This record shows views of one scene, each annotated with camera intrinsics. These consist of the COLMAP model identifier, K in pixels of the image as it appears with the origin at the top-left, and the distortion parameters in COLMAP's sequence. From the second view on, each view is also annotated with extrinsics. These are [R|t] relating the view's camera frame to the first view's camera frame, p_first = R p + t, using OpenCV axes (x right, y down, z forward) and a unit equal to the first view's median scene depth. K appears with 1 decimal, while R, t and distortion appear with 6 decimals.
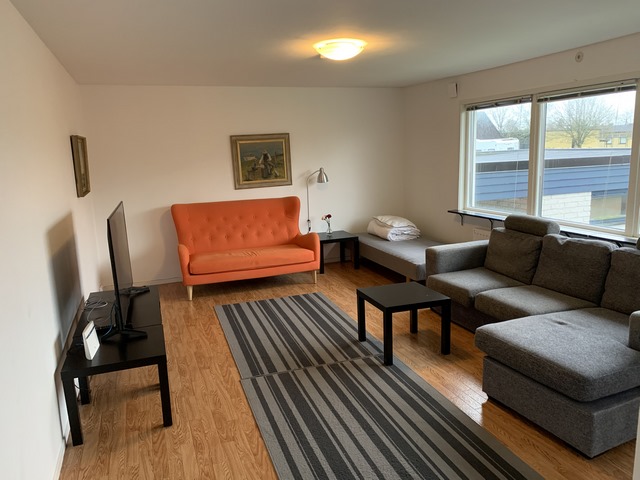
lens RADIAL K [[487.1, 0, 321.9], [0, 487.1, 235.7], [0, 0, 1]] dist [0.013226, -0.005573]
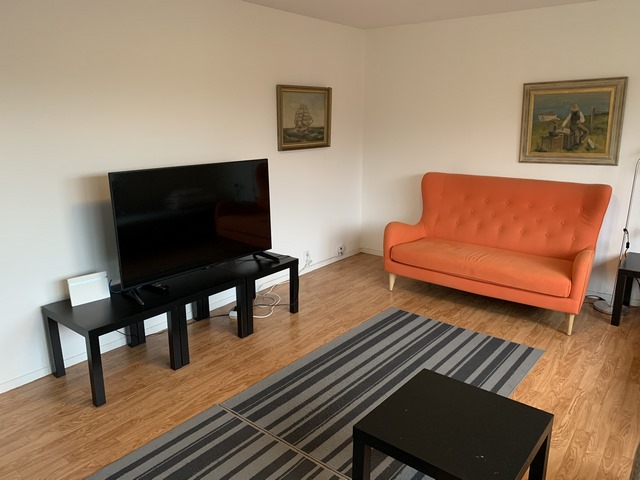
lens RADIAL K [[487.1, 0, 321.9], [0, 487.1, 235.7], [0, 0, 1]] dist [0.013226, -0.005573]
pose [[0.518178, 0.240942, -0.820633, 0.276463], [-0.161816, 0.969788, 0.182557, -0.075758], [0.839825, 0.038194, 0.541511, 0.394563]]
